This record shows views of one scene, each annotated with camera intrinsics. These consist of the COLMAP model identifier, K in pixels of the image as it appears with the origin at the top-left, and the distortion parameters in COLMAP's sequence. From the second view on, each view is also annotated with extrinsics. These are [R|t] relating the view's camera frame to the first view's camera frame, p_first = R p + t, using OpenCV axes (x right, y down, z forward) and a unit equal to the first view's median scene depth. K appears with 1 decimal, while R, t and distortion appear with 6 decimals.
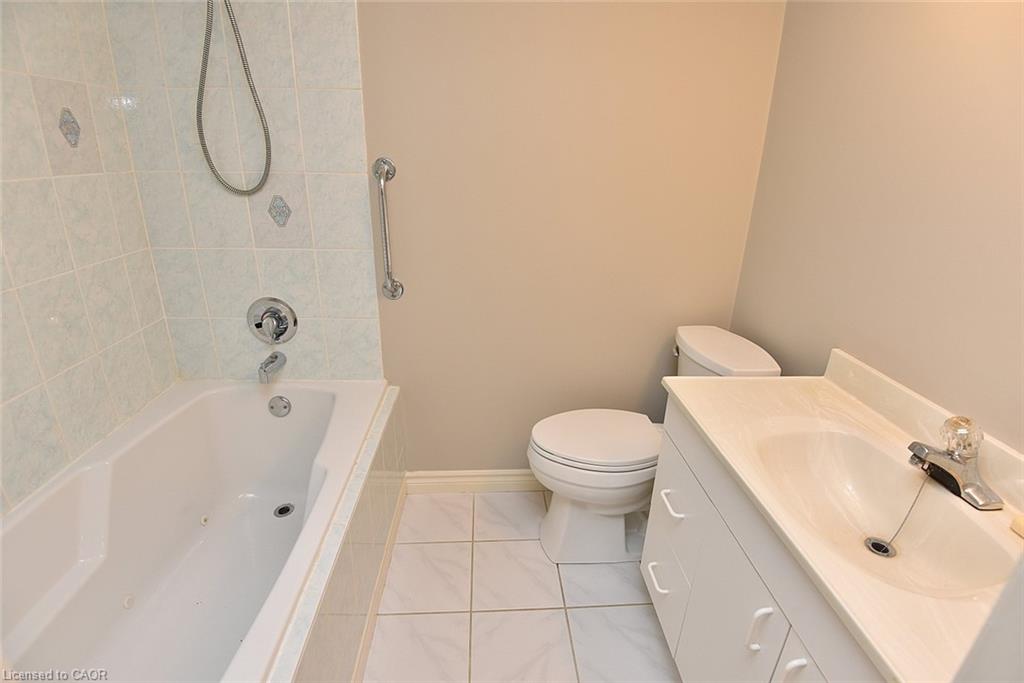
lens RADIAL K [[504.8, 0, 510.7], [0, 504.8, 333.1], [0, 0, 1]] dist [-0.001903, -0.029241]
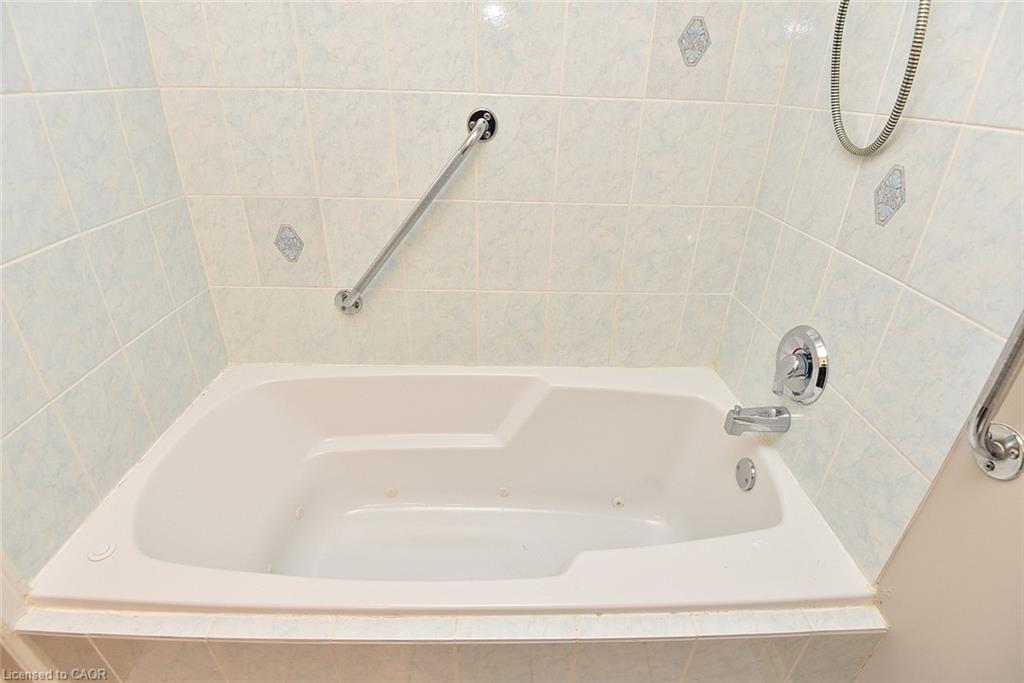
lens RADIAL K [[504.8, 0, 510.7], [0, 504.8, 333.1], [0, 0, 1]] dist [-0.001903, -0.029241]
pose [[-0.029662, 0.430565, -0.902072, 0.089708], [-0.357680, 0.838139, 0.411811, -0.216594], [0.933373, 0.334869, 0.129144, 0.682514]]
